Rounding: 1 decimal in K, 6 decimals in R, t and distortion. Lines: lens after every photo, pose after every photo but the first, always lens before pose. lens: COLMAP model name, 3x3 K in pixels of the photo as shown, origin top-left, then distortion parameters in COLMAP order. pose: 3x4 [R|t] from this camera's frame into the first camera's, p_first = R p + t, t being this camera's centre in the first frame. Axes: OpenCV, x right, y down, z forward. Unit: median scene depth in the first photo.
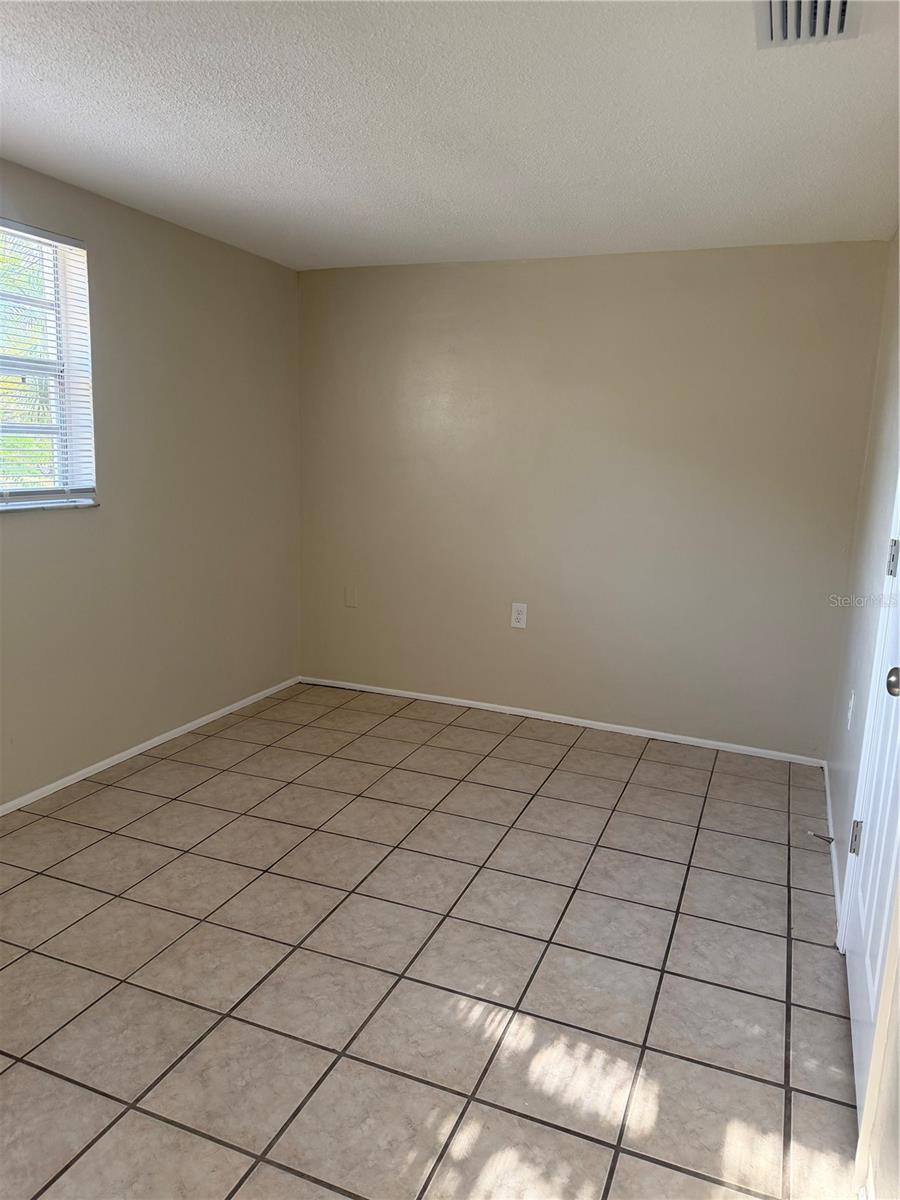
lens RADIAL K [[845.2, 0, 449.8], [0, 845.2, 600.8], [0, 0, 1]] dist [0.067022, -0.076329]
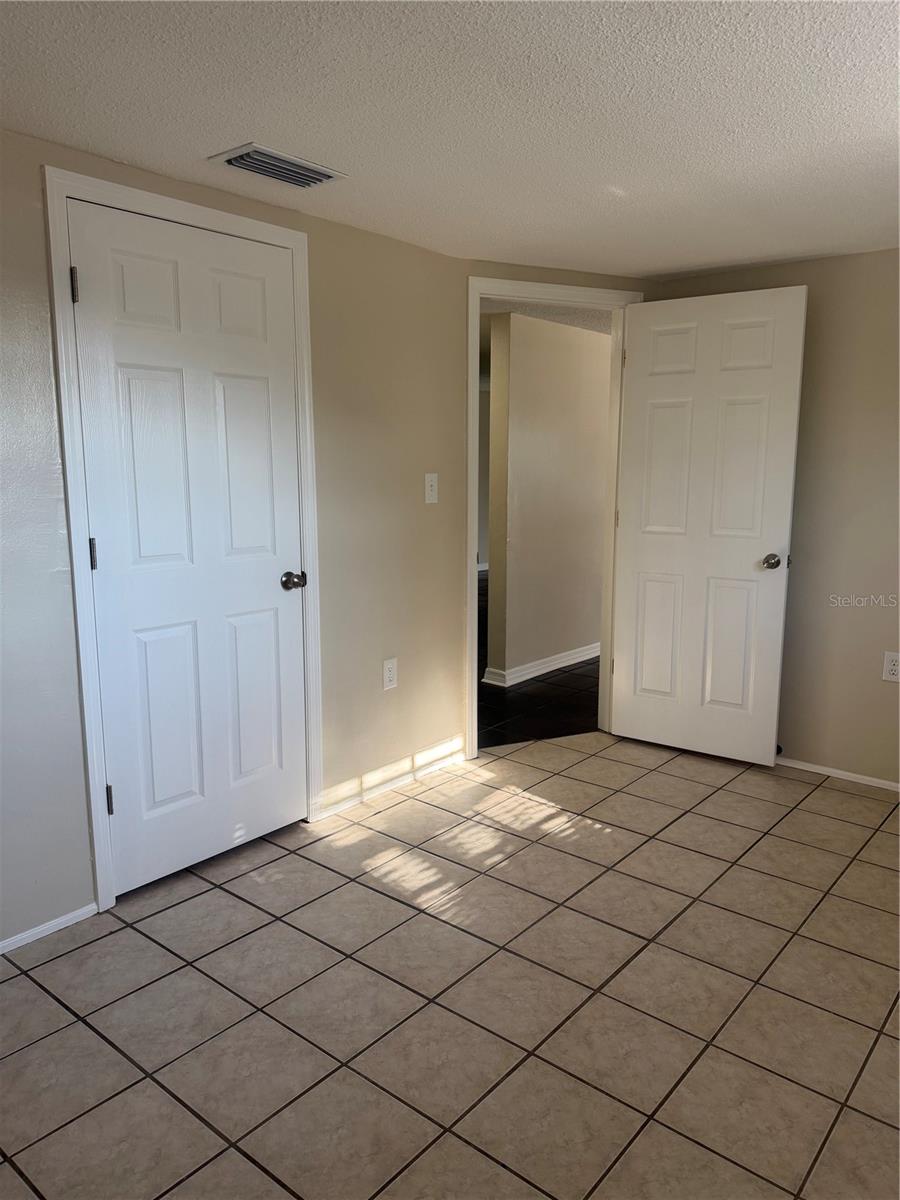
lens RADIAL K [[845.2, 0, 450.9], [0, 845.2, 599.2], [0, 0, 1]] dist [0.067022, -0.076329]
pose [[-0.951750, -0.089556, 0.293516, -0.266167], [0.018193, 0.938321, 0.345286, -0.356037], [-0.306335, 0.333966, -0.891418, 1.767315]]
